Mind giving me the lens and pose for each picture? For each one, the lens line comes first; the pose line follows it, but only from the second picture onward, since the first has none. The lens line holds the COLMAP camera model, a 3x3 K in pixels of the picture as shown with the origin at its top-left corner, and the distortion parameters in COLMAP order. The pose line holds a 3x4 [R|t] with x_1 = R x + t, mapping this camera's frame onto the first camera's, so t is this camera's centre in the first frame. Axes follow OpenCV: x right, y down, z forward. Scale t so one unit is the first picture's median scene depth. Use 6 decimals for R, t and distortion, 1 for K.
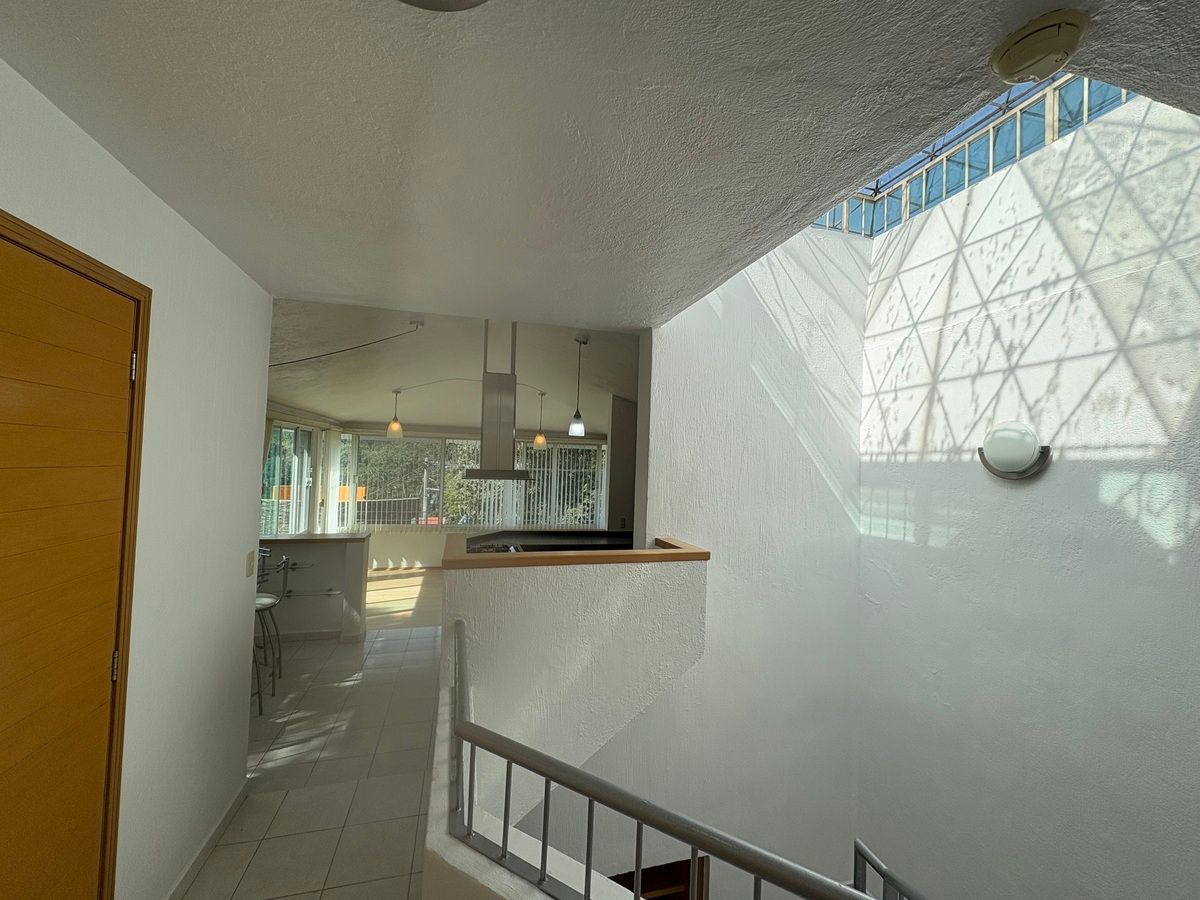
lens RADIAL K [[478.4, 0, 606.1], [0, 478.4, 449.6], [0, 0, 1]] dist [-0.002149, 0.001290]
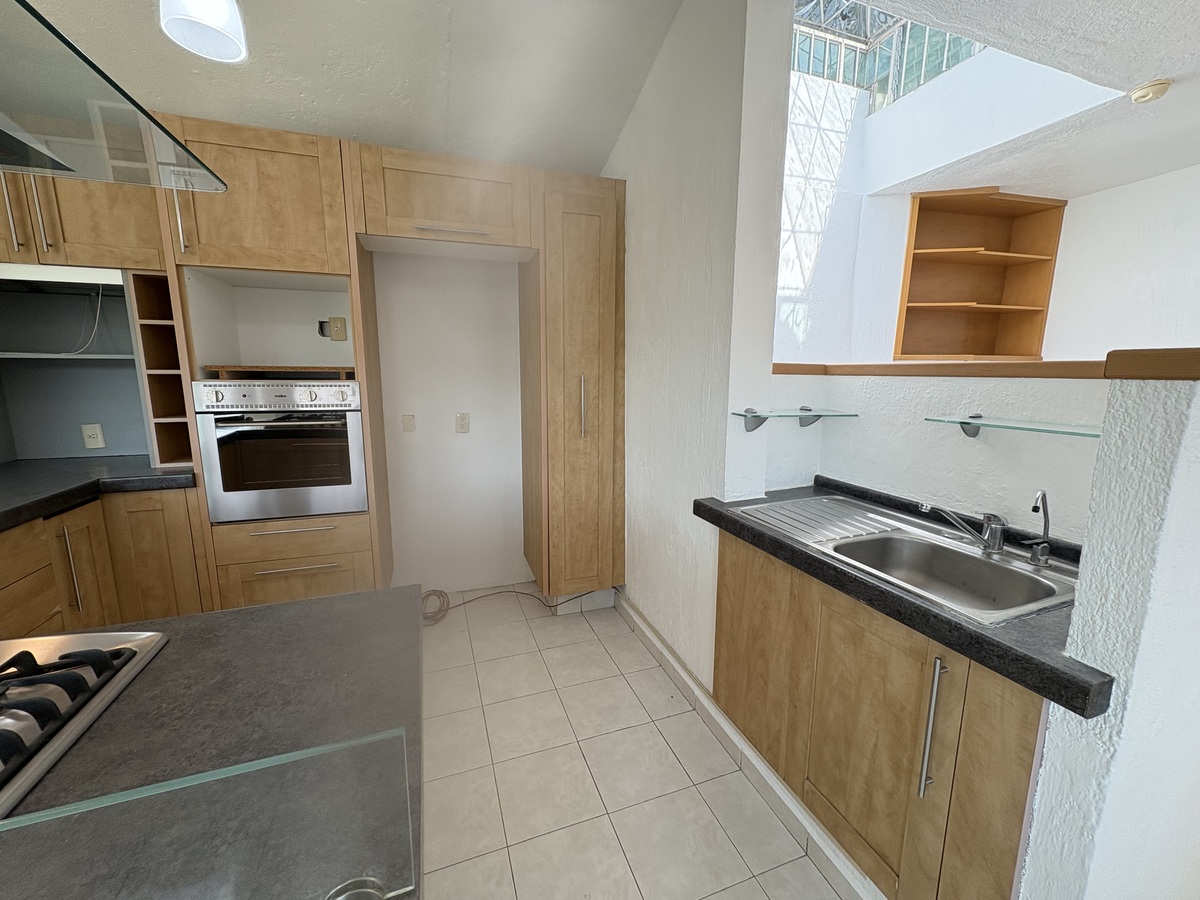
lens RADIAL K [[478.4, 0, 593.8], [0, 478.4, 448.3], [0, 0, 1]] dist [-0.002149, 0.001290]
pose [[-0.056786, -0.198571, 0.978440, -0.470915], [-0.033142, 0.979856, 0.196935, 0.156419], [-0.997836, -0.021244, -0.062224, 1.125457]]
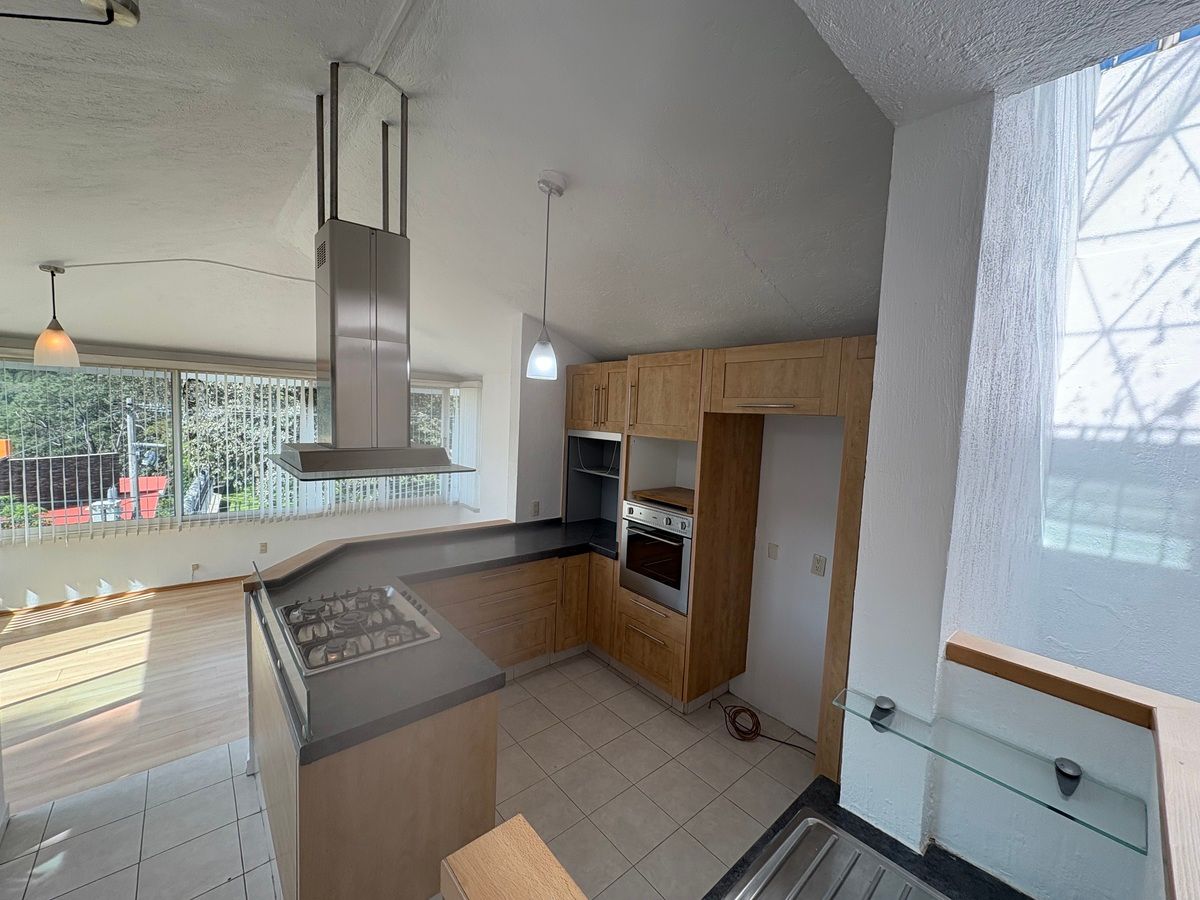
lens RADIAL K [[478.4, 0, 604.7], [0, 478.4, 450.4], [0, 0, 1]] dist [-0.002149, 0.001290]
pose [[0.910002, -0.025844, 0.413798, -0.295607], [-0.024301, 0.993015, 0.115460, -0.018166], [-0.413892, -0.115124, 0.903017, 0.684167]]
